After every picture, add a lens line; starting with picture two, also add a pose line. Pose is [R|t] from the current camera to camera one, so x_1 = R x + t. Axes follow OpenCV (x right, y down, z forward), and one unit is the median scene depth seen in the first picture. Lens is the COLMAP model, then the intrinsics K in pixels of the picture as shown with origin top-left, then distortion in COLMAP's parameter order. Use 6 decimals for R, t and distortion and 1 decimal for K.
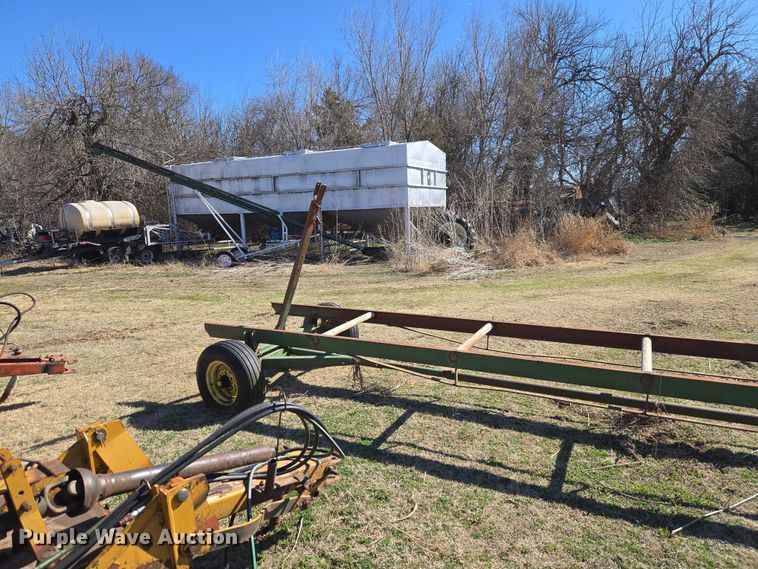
lens RADIAL K [[499.0, 0, 379.0], [0, 499.0, 288.2], [0, 0, 1]] dist [0.020432, -0.003830]
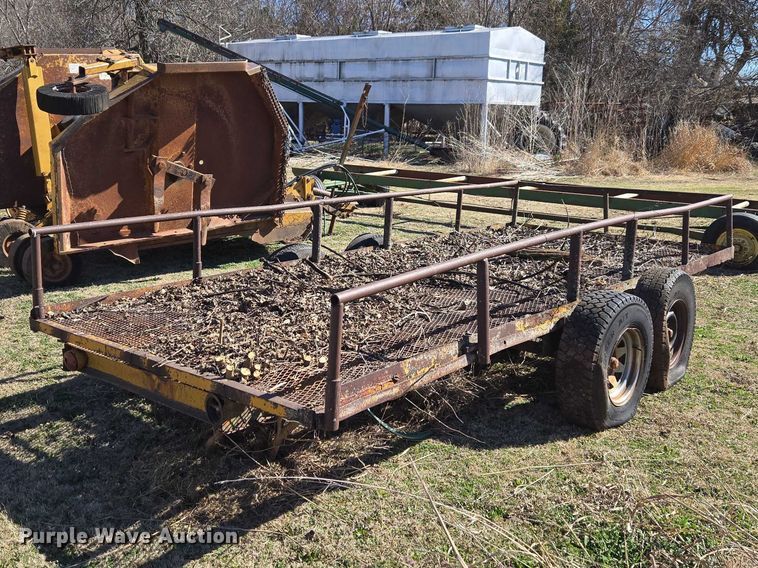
lens RADIAL K [[794.9, 0, 349.2], [0, 794.9, 285.1], [0, 0, 1]] dist [0.015966, 0.000000]
pose [[0.980695, 0.091407, -0.172867, 0.089050], [-0.079614, 0.994077, 0.073980, 0.067446], [0.178605, -0.058789, 0.982163, -0.422916]]
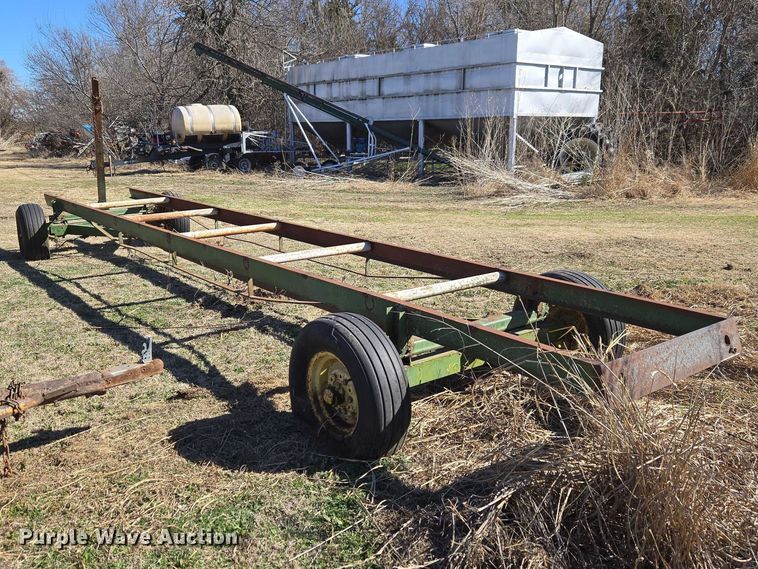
lens RADIAL K [[674.2, 0, 372.0], [0, 674.2, 280.9], [0, 0, 1]] dist [0.040299, -0.018320]
pose [[0.901933, 0.118610, -0.415270, 0.313070], [-0.088703, 0.991924, 0.090659, 0.016047], [0.422669, -0.044933, 0.905169, -0.061025]]
